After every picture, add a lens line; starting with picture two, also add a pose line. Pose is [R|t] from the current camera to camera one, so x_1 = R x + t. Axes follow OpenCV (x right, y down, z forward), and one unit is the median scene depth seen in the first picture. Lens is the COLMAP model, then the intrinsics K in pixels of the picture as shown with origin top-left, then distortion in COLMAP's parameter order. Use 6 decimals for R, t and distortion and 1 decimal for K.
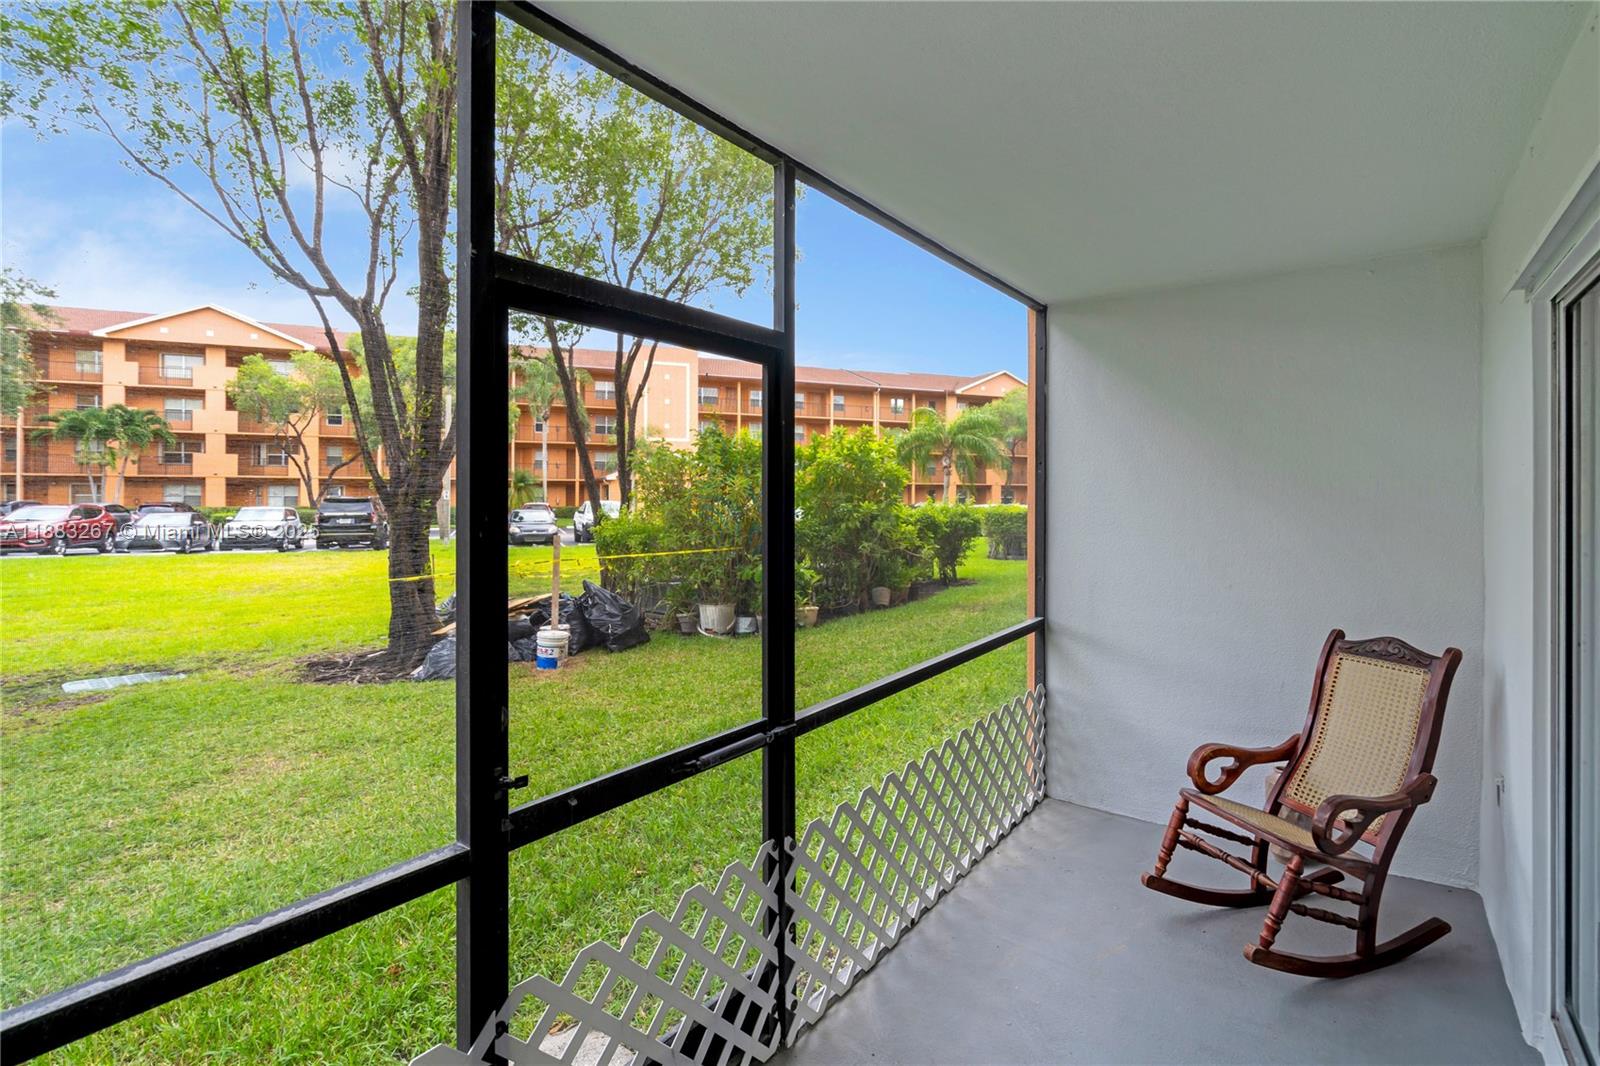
lens RADIAL K [[741.4, 0, 812.1], [0, 741.4, 495.6], [0, 0, 1]] dist [-0.000031, -0.000125]
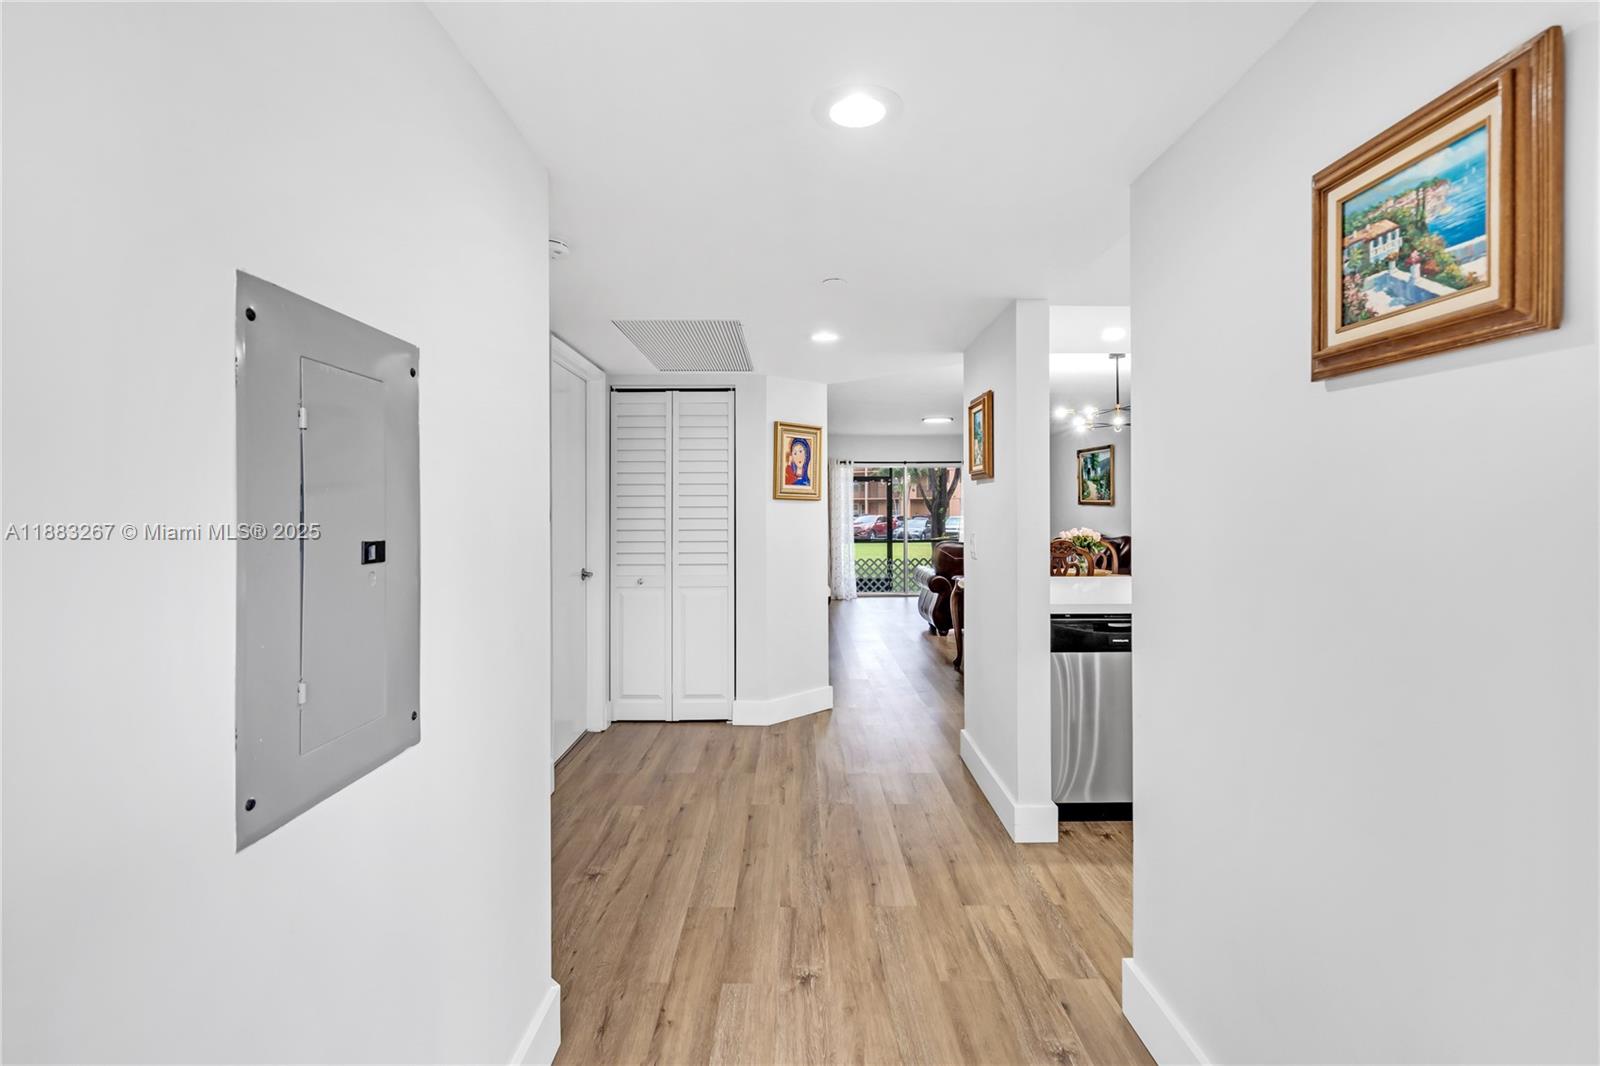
lens RADIAL K [[750.7, 0, 809.7], [0, 750.7, 516.6], [0, 0, 1]] dist [0.012935, 0.001361]
pose [[0.611440, -0.000915, -0.791290, 1.208241], [0.006365, 0.999973, 0.003762, 0.022977], [0.791265, -0.007337, 0.611429, -0.897633]]
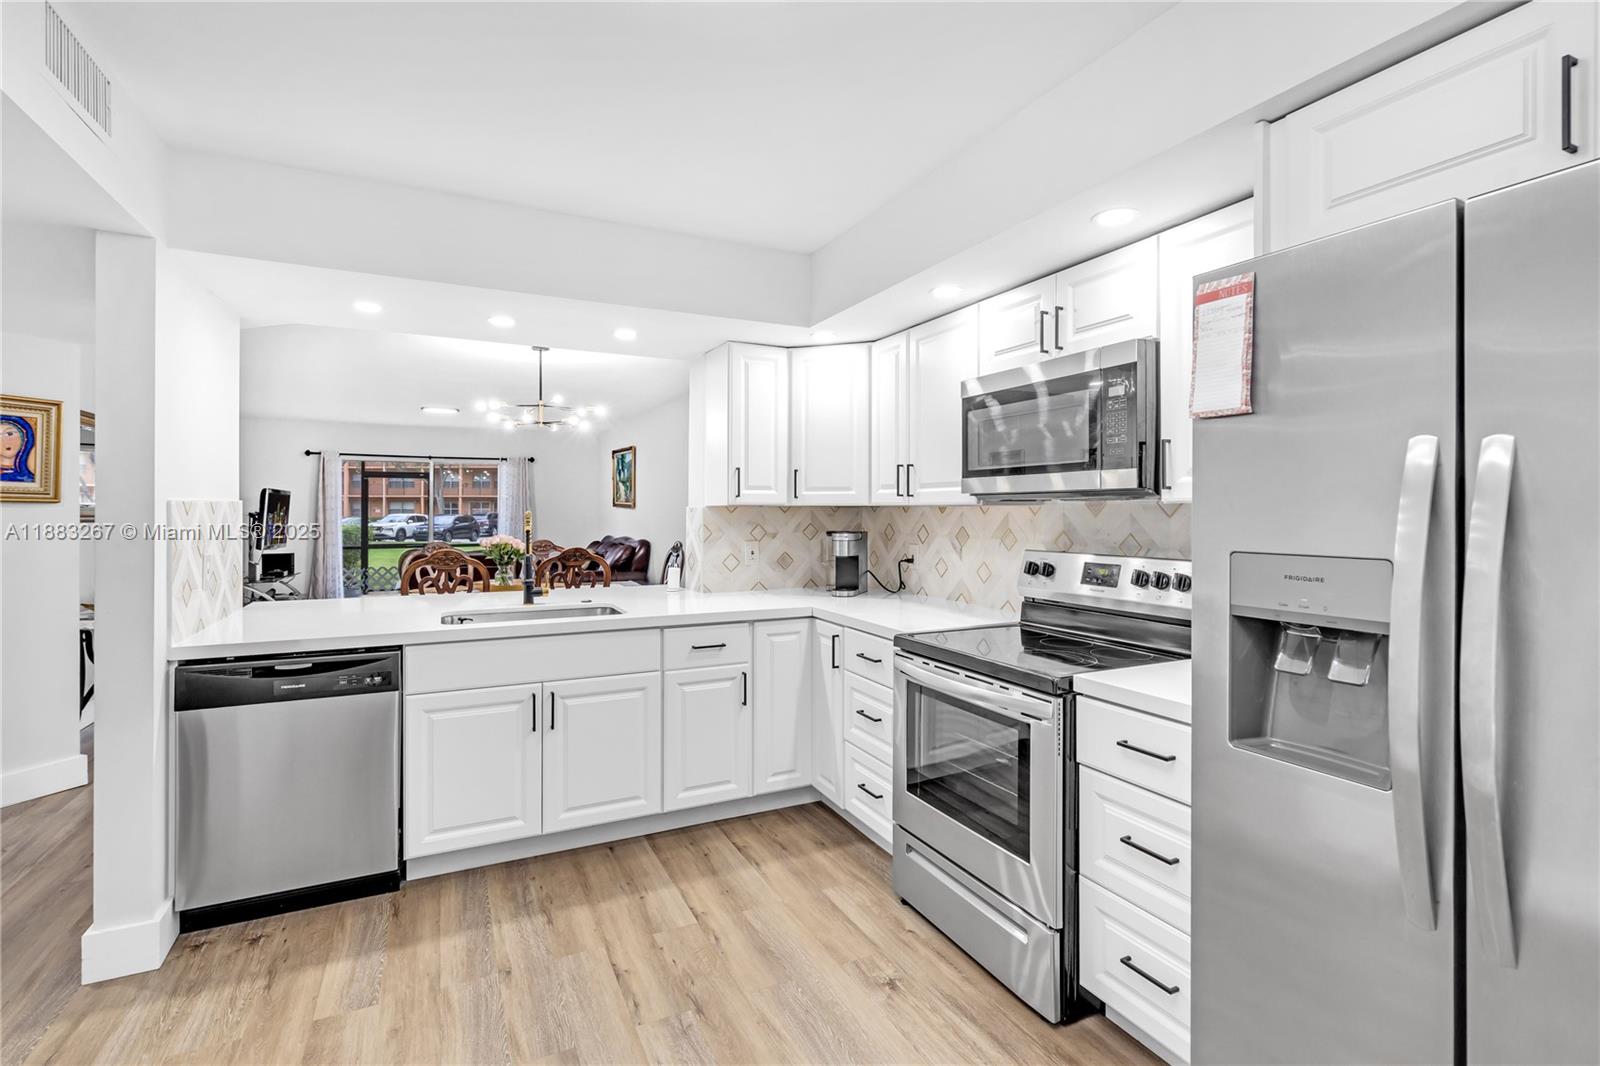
lens RADIAL K [[750.7, 0, 796.6], [0, 750.7, 519.6], [0, 0, 1]] dist [0.012935, 0.001361]
pose [[0.885589, 0.003056, -0.464460, 1.324766], [0.002918, 0.999922, 0.012143, 0.017902], [0.464461, -0.012109, 0.885511, -0.715093]]
